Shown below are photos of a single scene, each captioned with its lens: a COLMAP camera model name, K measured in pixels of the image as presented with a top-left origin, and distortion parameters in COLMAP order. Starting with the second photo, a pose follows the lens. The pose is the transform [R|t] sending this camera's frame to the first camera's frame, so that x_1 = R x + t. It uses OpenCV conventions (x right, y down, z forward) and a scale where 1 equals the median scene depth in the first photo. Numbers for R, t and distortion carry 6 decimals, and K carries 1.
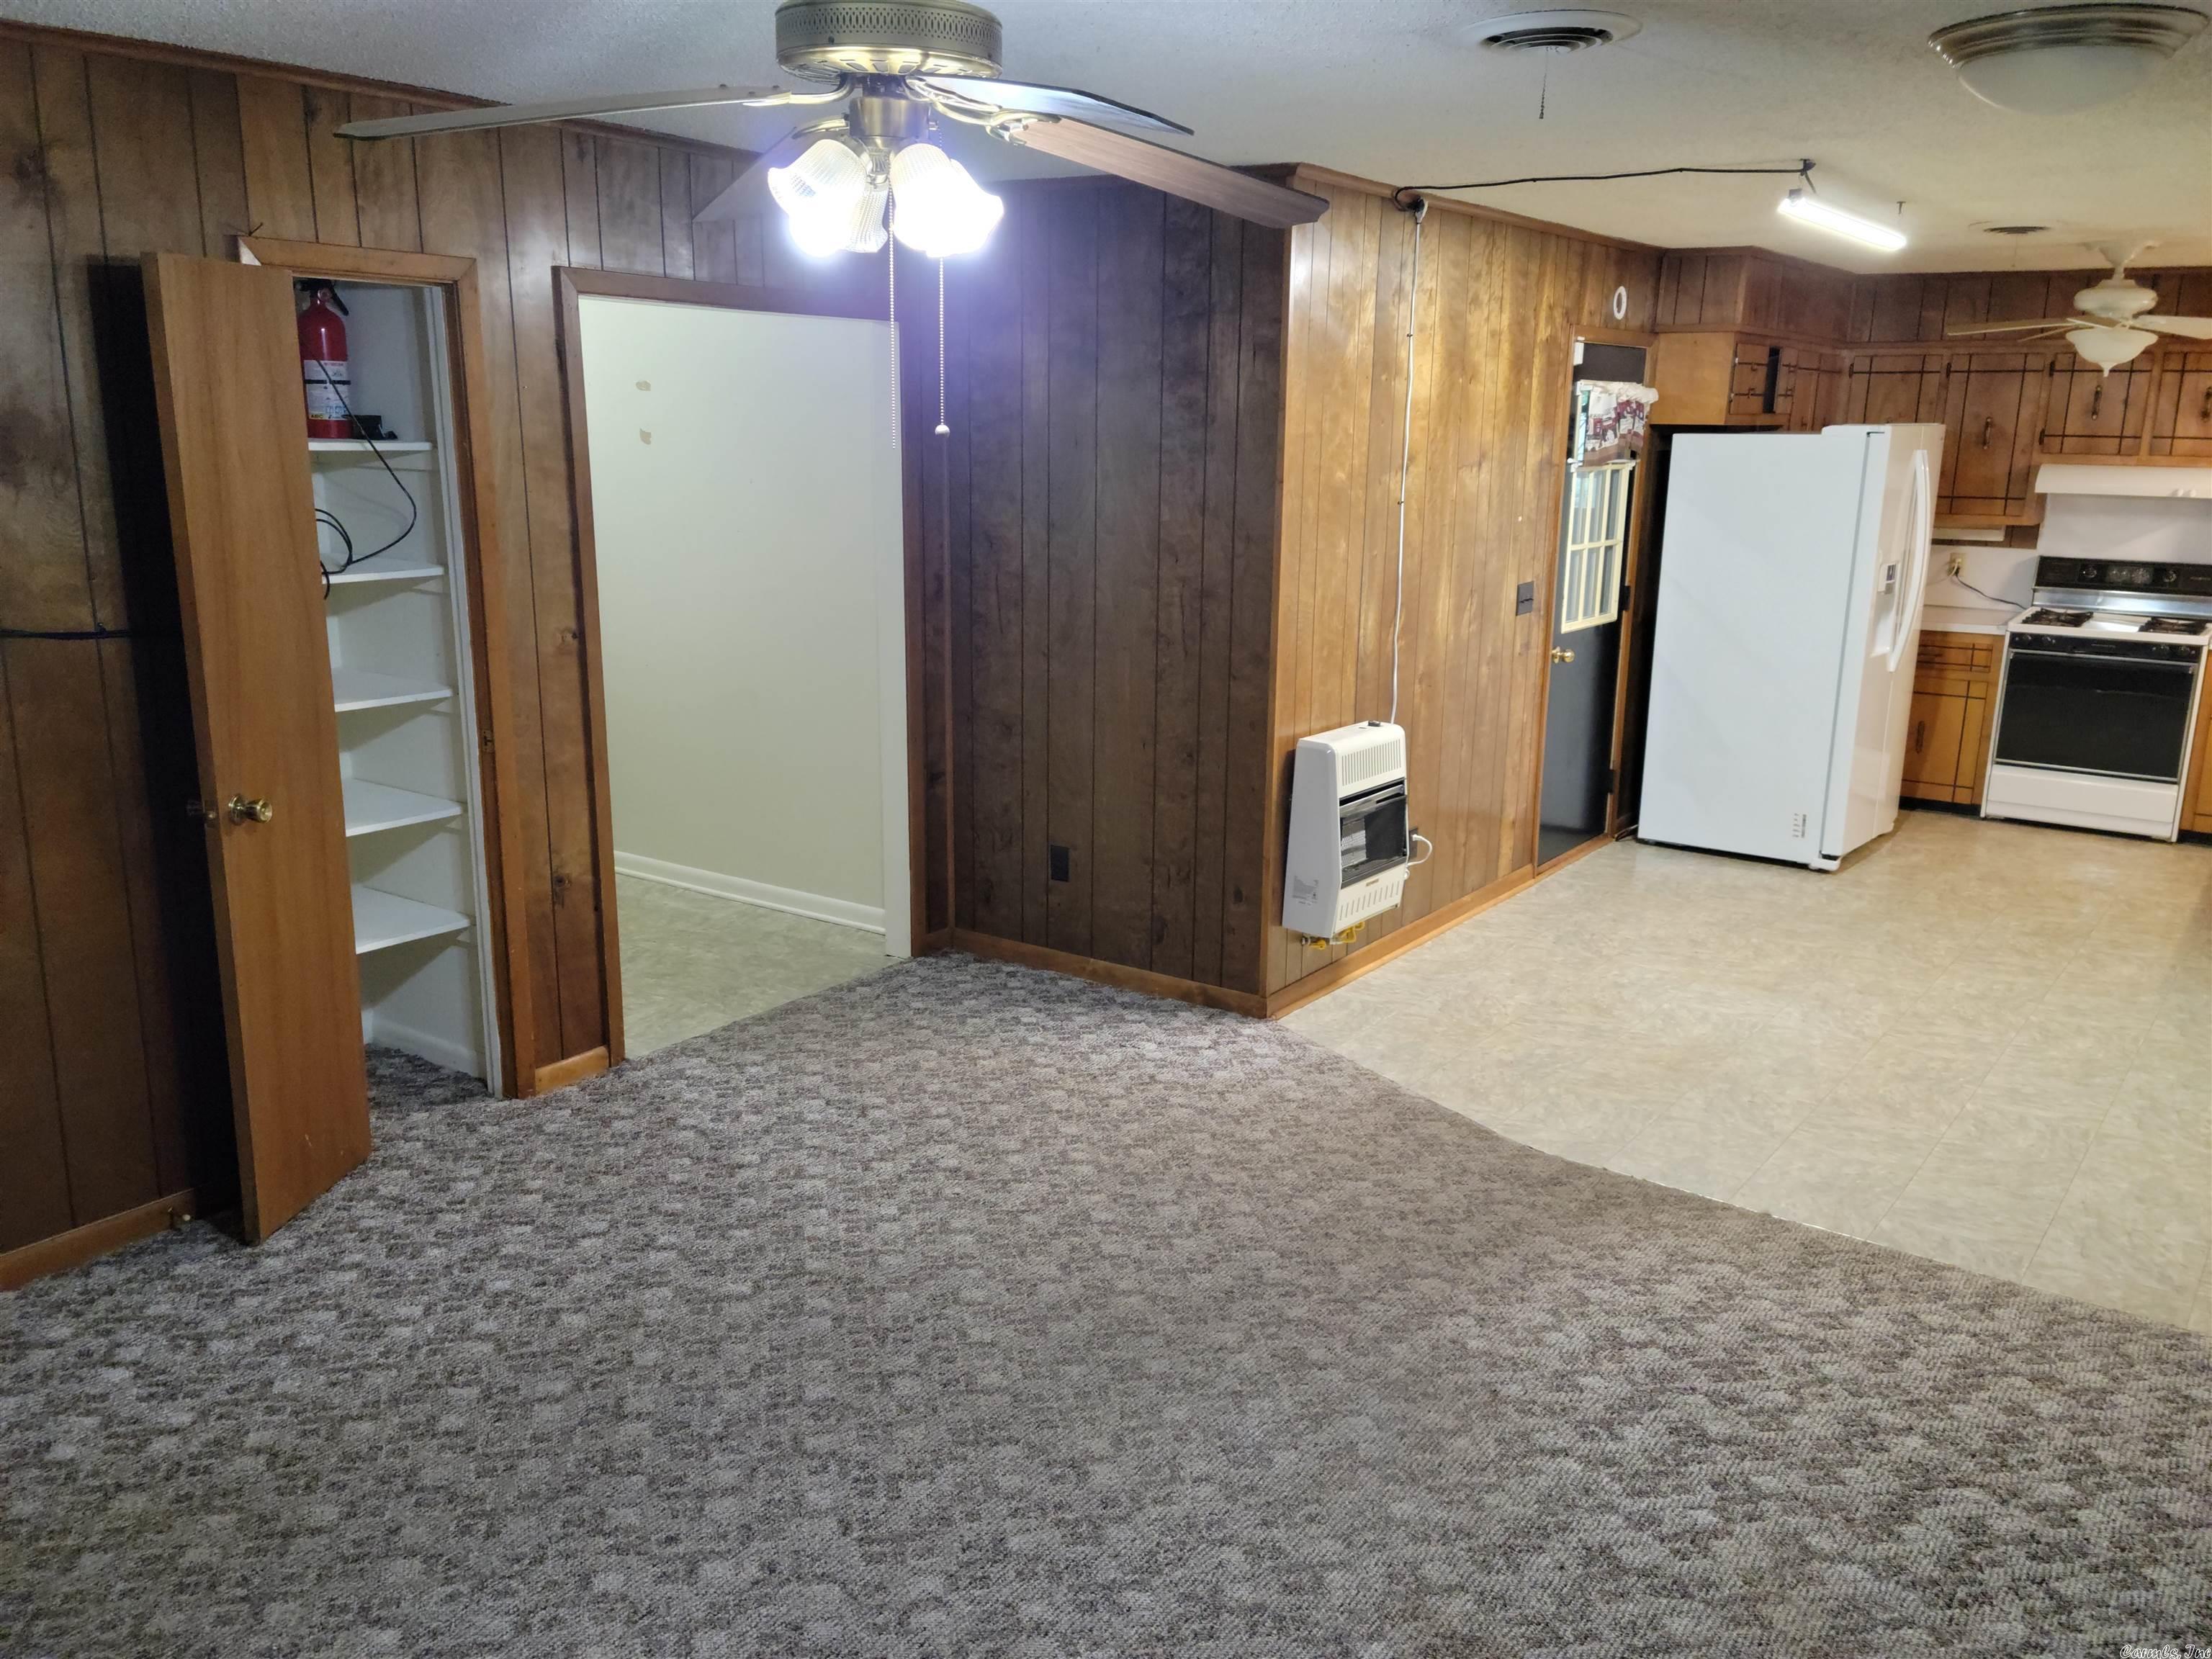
lens RADIAL K [[1755.7, 0, 1114.0], [0, 1755.7, 823.1], [0, 0, 1]] dist [0.086069, -0.079249]
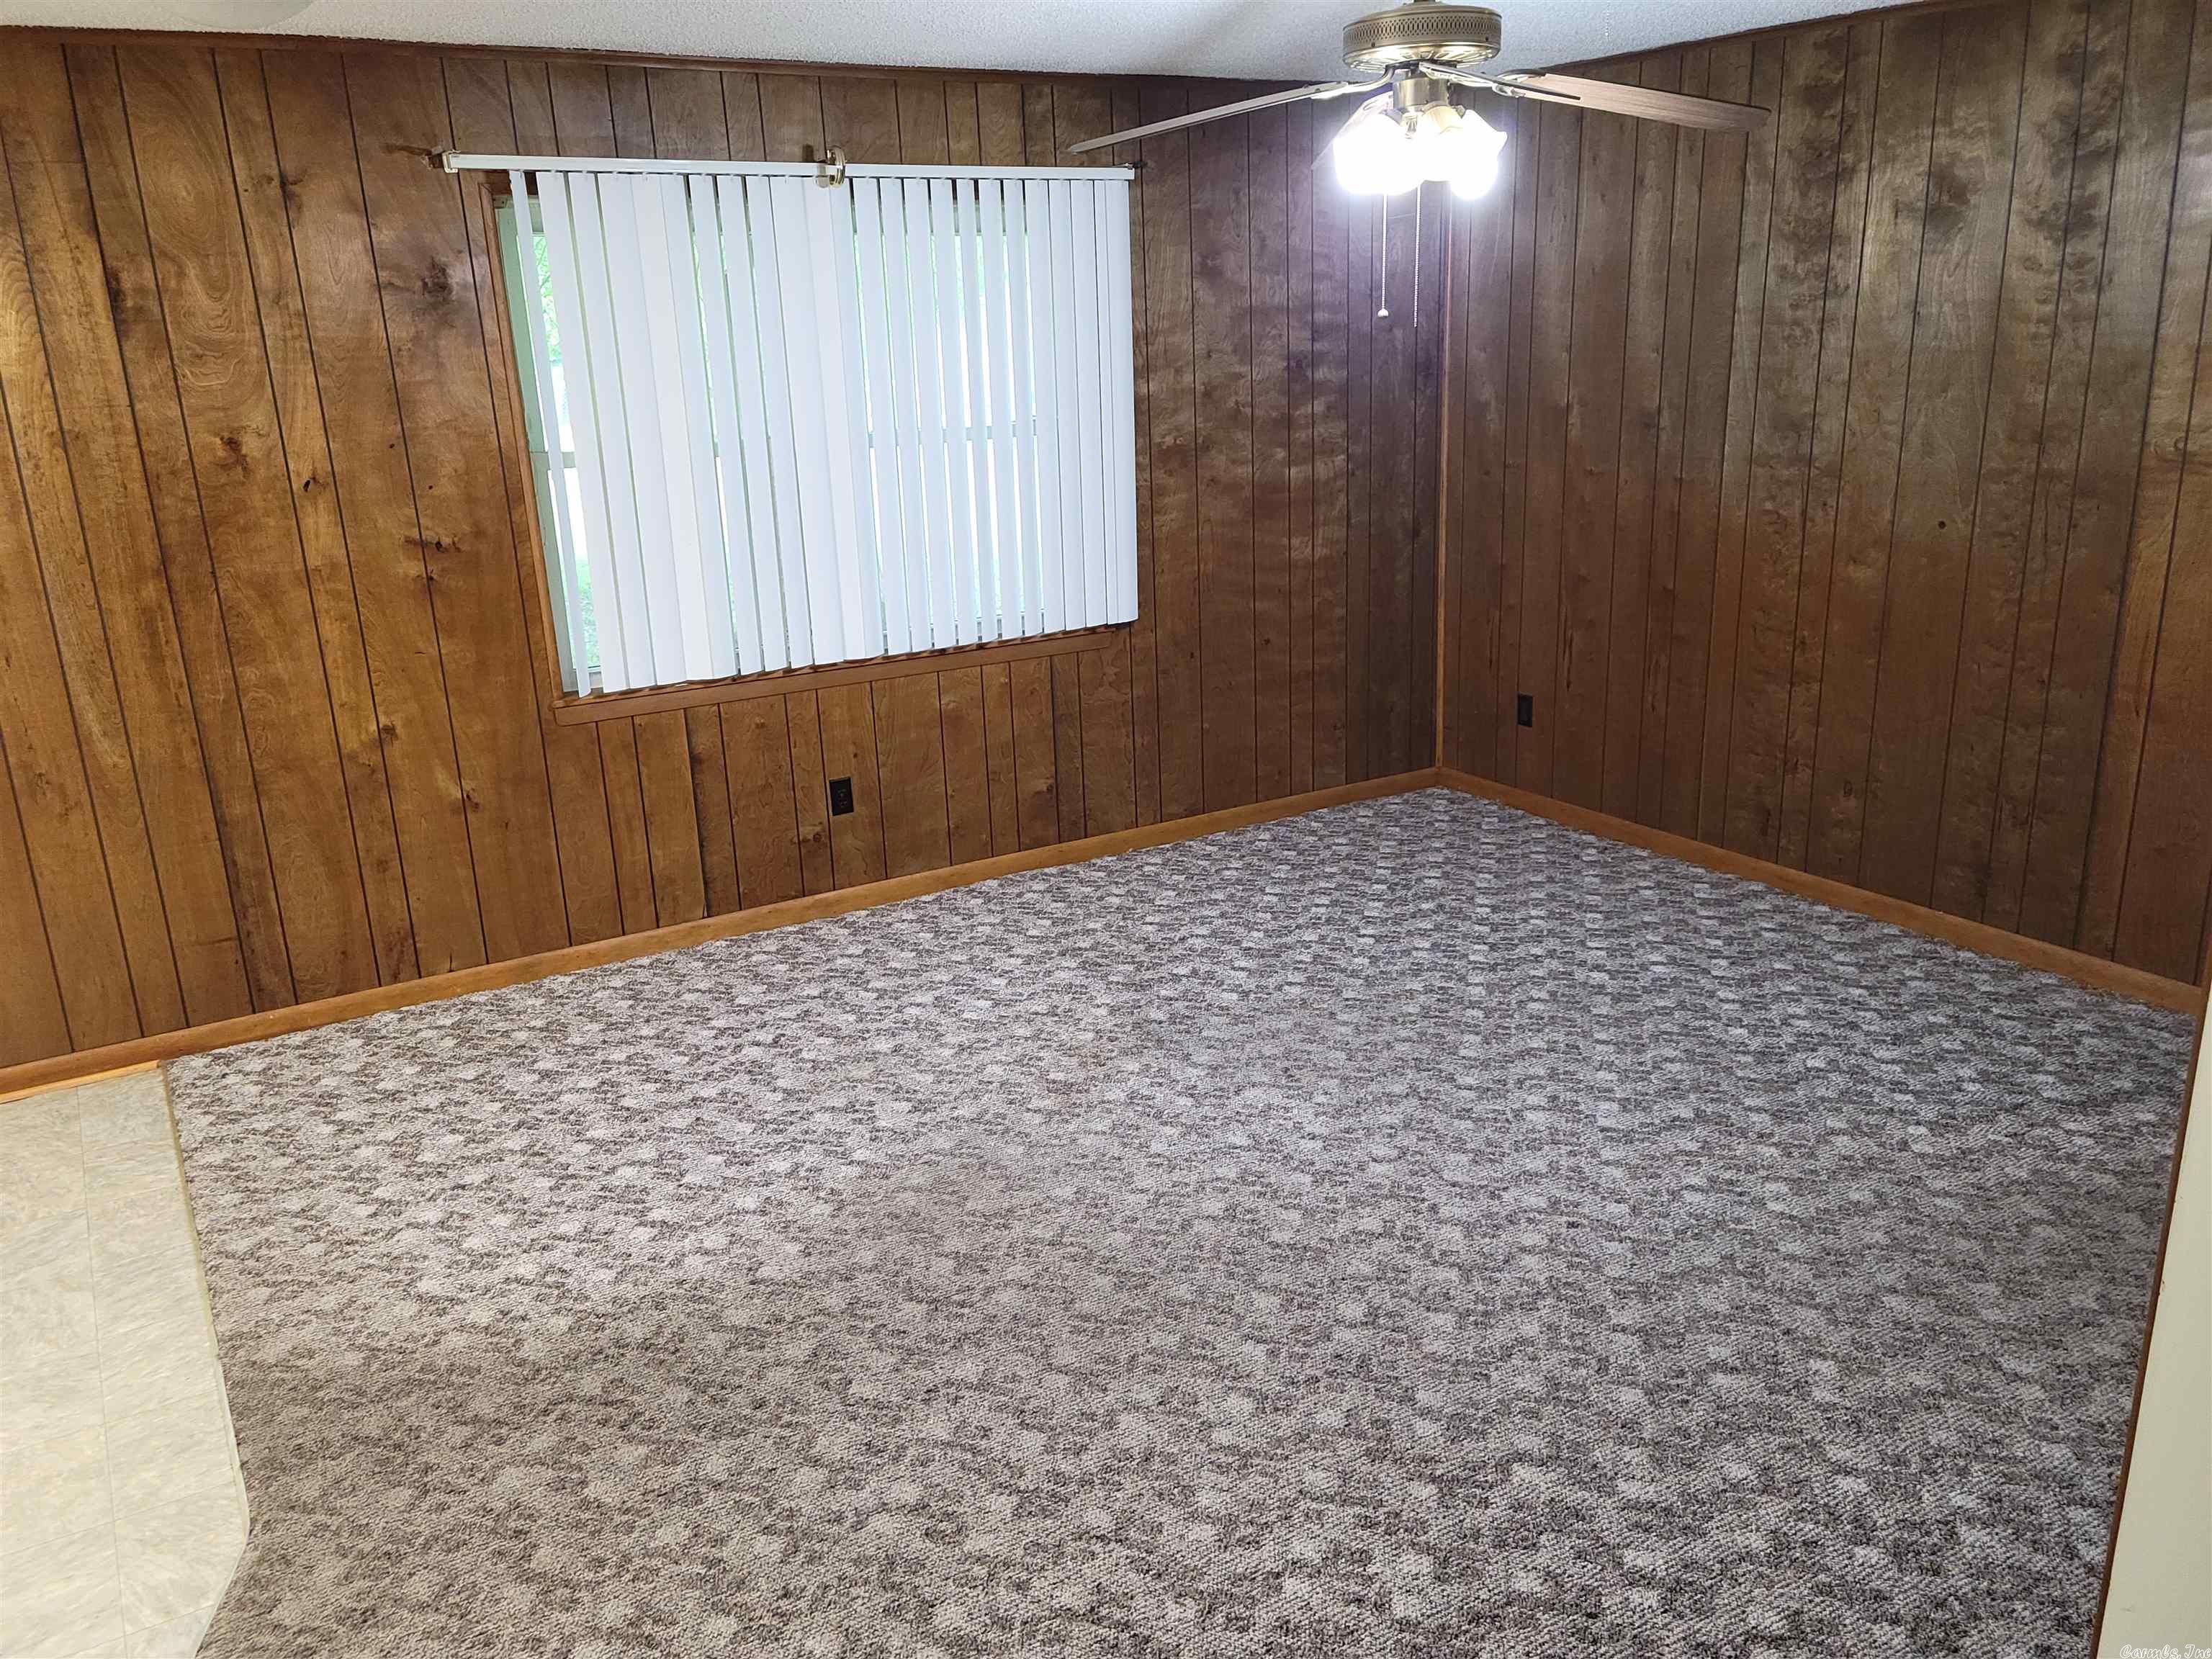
lens RADIAL K [[1755.7, 0, 1106.0], [0, 1755.7, 827.8], [0, 0, 1]] dist [0.086069, -0.079249]
pose [[-0.916464, -0.102966, 0.386641, -0.349476], [0.107007, 0.868049, 0.484810, -0.413203], [-0.385542, 0.485684, -0.784518, 1.717589]]
